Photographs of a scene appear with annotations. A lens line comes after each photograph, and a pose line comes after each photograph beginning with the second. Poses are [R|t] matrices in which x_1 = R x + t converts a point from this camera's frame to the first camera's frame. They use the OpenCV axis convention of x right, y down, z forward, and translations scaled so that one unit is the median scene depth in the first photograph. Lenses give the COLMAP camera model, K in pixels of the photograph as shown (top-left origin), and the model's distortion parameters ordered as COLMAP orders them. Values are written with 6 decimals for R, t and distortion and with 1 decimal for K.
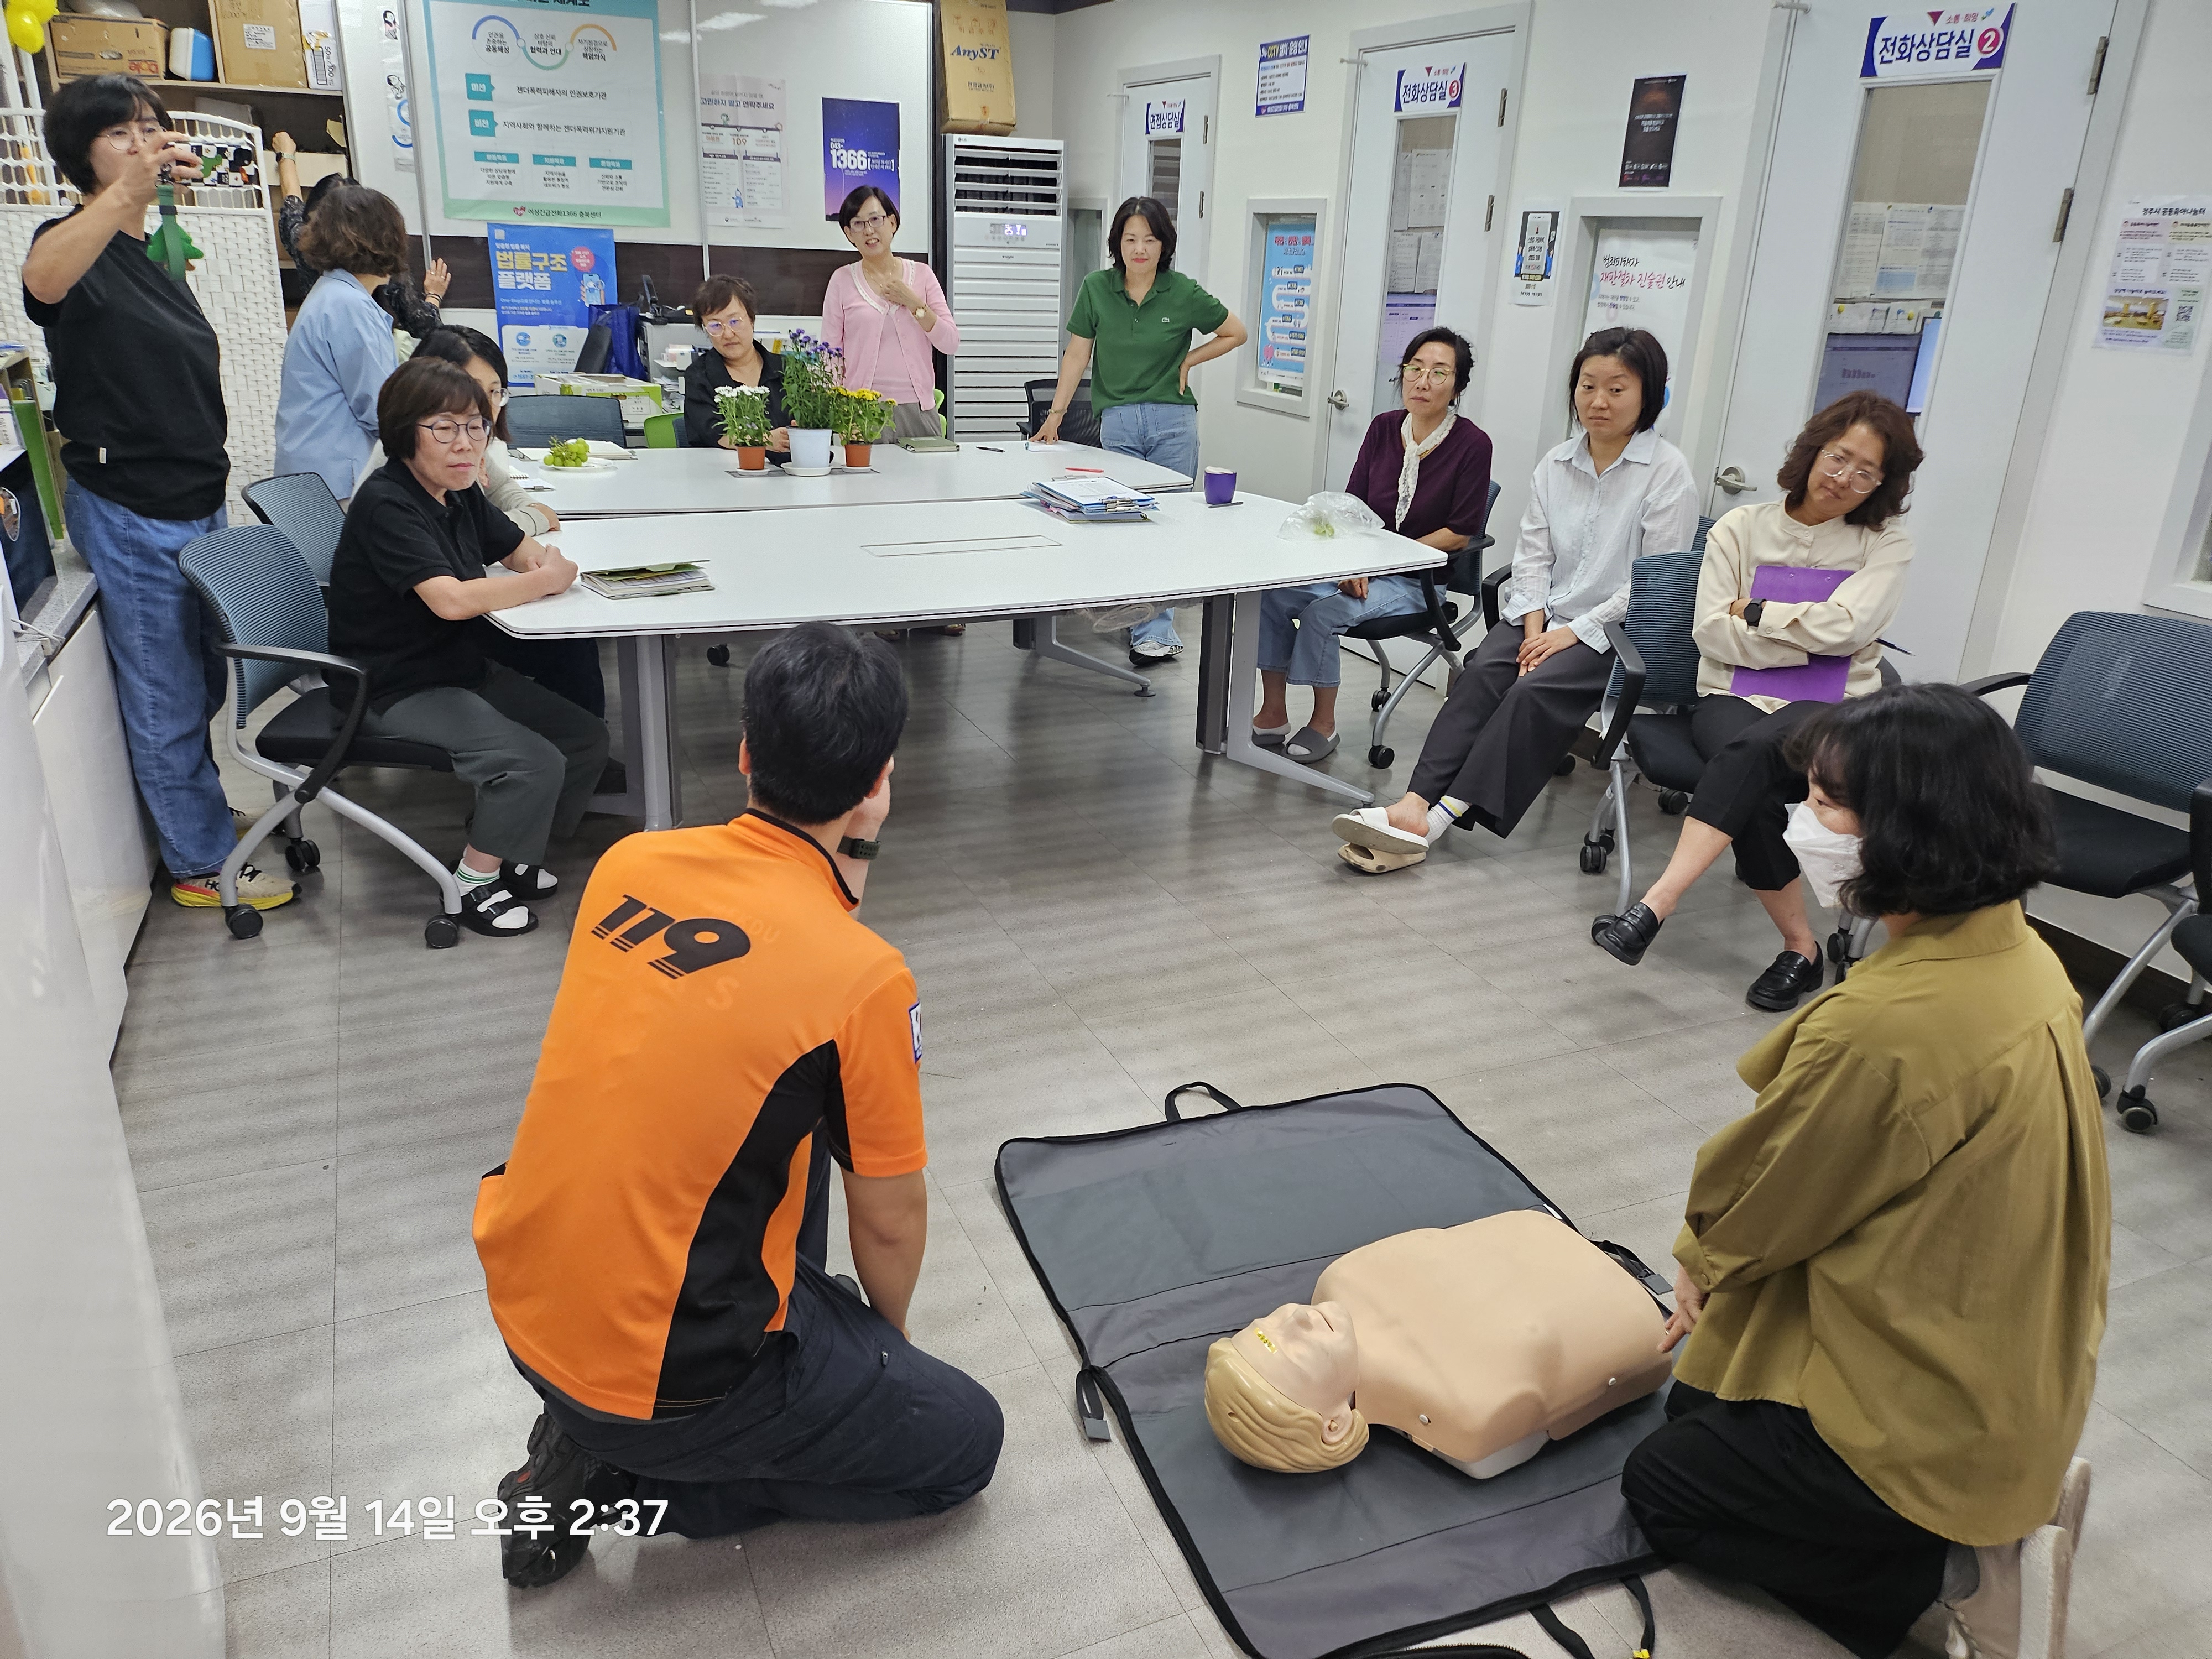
lens RADIAL K [[1531.3, 0, 1106.0], [0, 1531.3, 829.5], [0, 0, 1]] dist [0.127491, -0.152142]
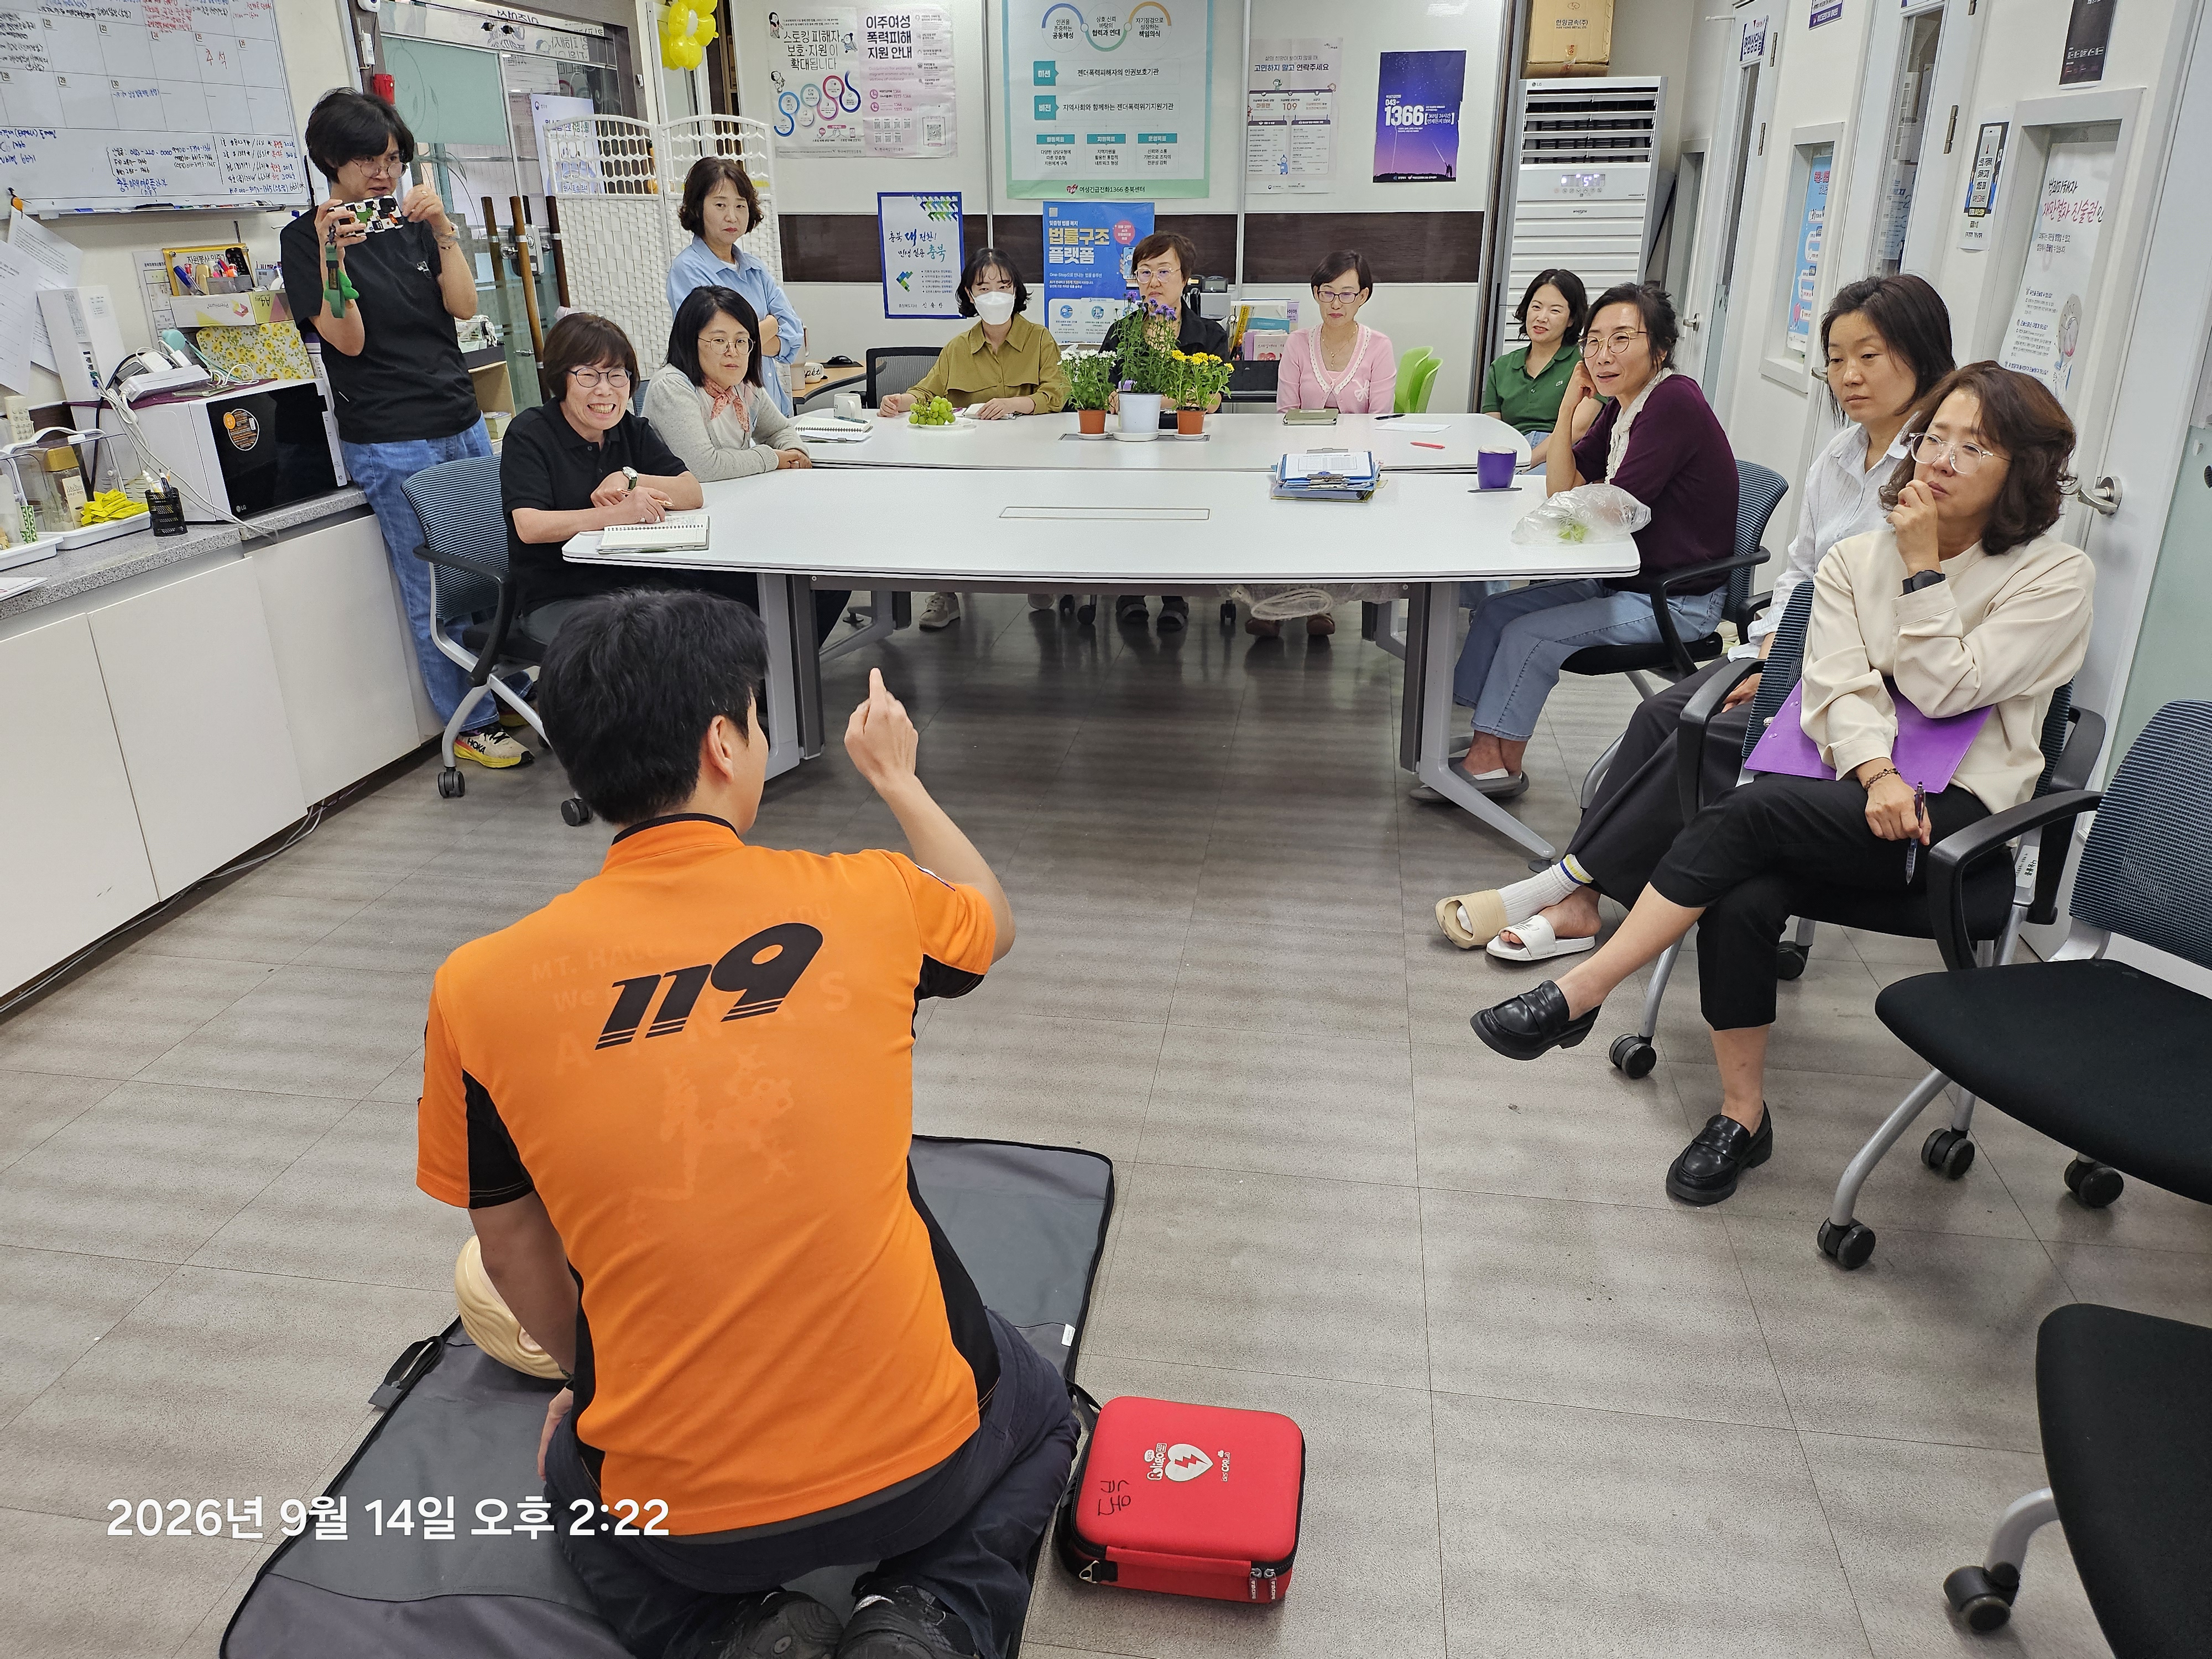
lens RADIAL K [[1574.4, 0, 1106.0], [0, 1574.4, 829.5], [0, 0, 1]] dist [0.080234, -0.060494]
pose [[0.843304, 0.166386, -0.511033, 0.275101], [-0.163101, 0.985257, 0.051639, -0.026049], [0.512091, 0.039802, 0.858009, 0.103440]]
